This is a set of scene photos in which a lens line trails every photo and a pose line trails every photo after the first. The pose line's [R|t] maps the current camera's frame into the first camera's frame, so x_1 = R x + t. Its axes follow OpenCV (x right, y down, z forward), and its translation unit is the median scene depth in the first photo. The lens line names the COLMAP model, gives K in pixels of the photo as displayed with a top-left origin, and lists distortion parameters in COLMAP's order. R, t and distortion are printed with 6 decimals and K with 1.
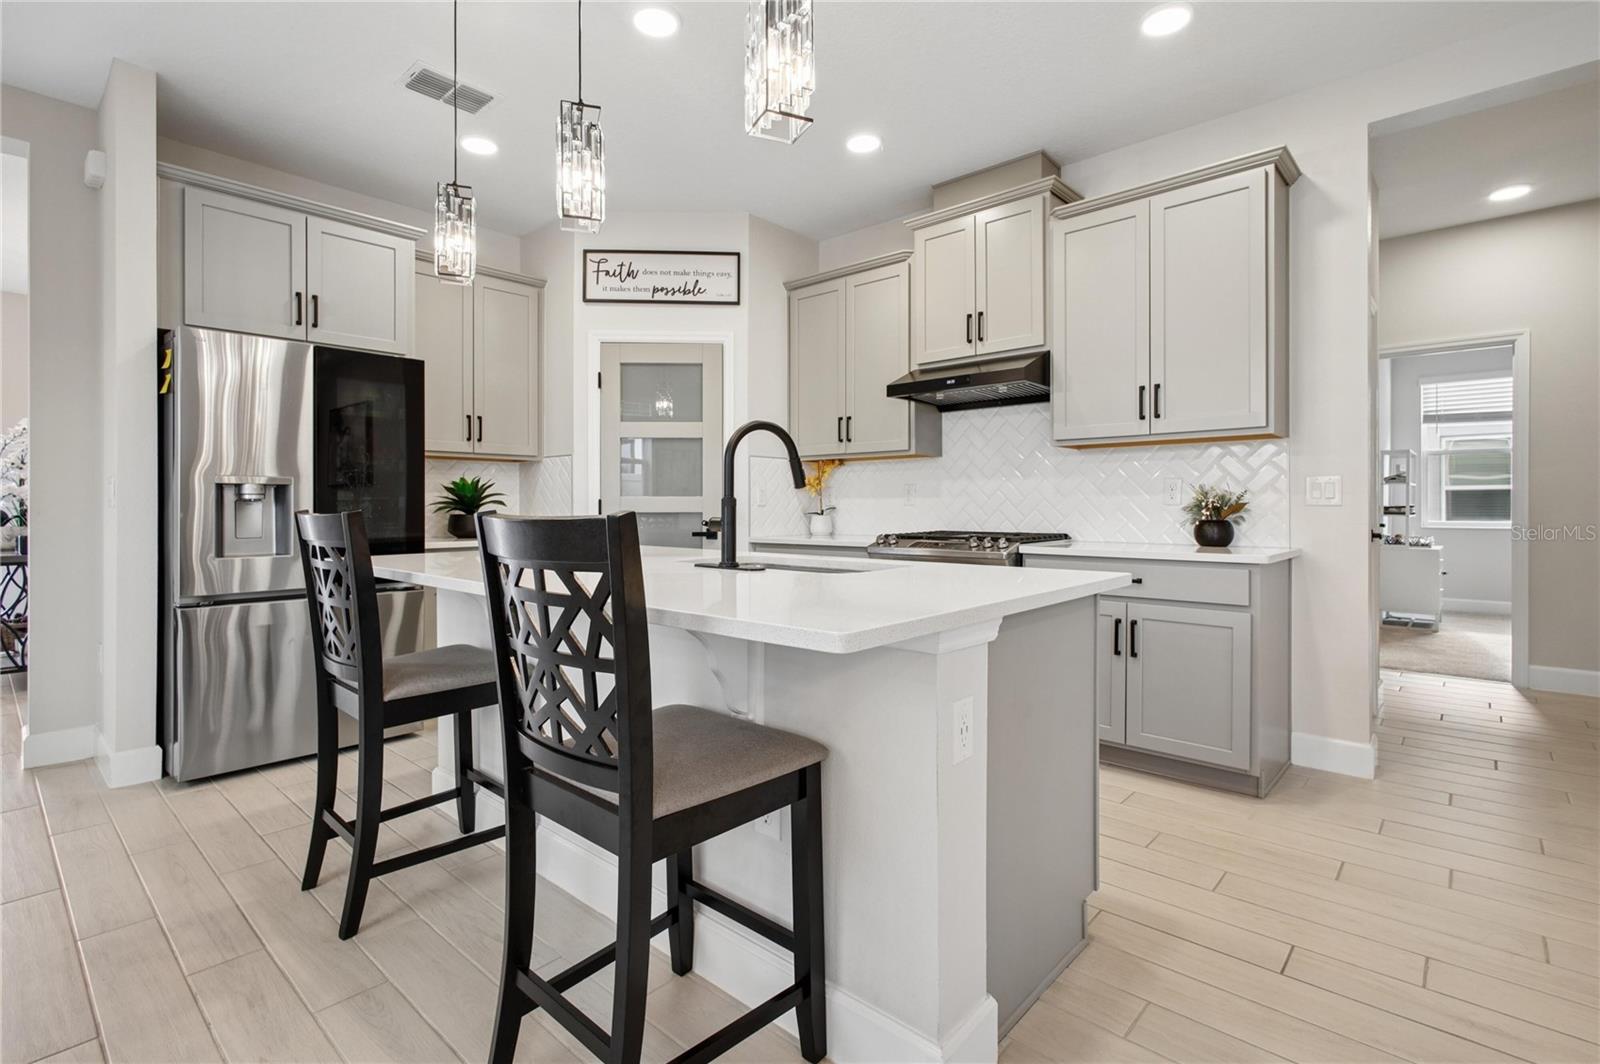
lens RADIAL K [[748.6, 0, 802.6], [0, 748.6, 509.6], [0, 0, 1]] dist [0.003845, -0.000622]
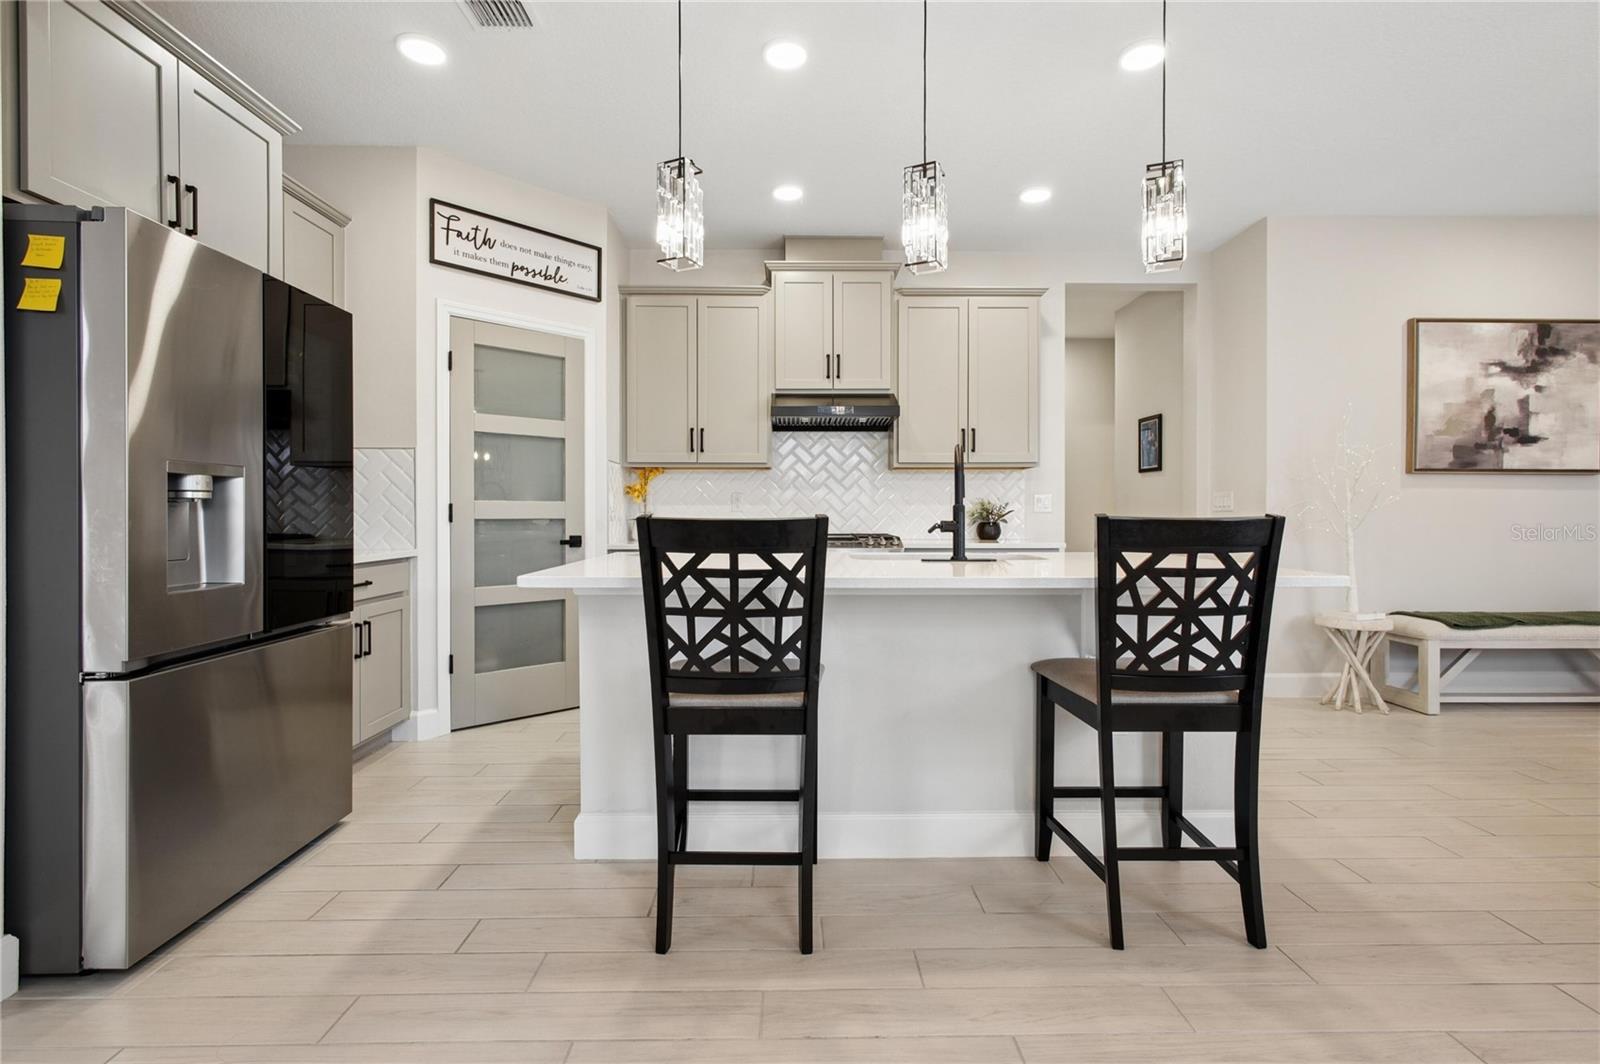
lens RADIAL K [[748.6, 0, 793.6], [0, 748.6, 519.0], [0, 0, 1]] dist [0.003845, -0.000622]
pose [[0.735976, -0.002960, 0.677001, -0.604429], [0.001563, 0.999995, 0.002673, 0.002010], [-0.677006, -0.000909, 0.735977, 0.139067]]
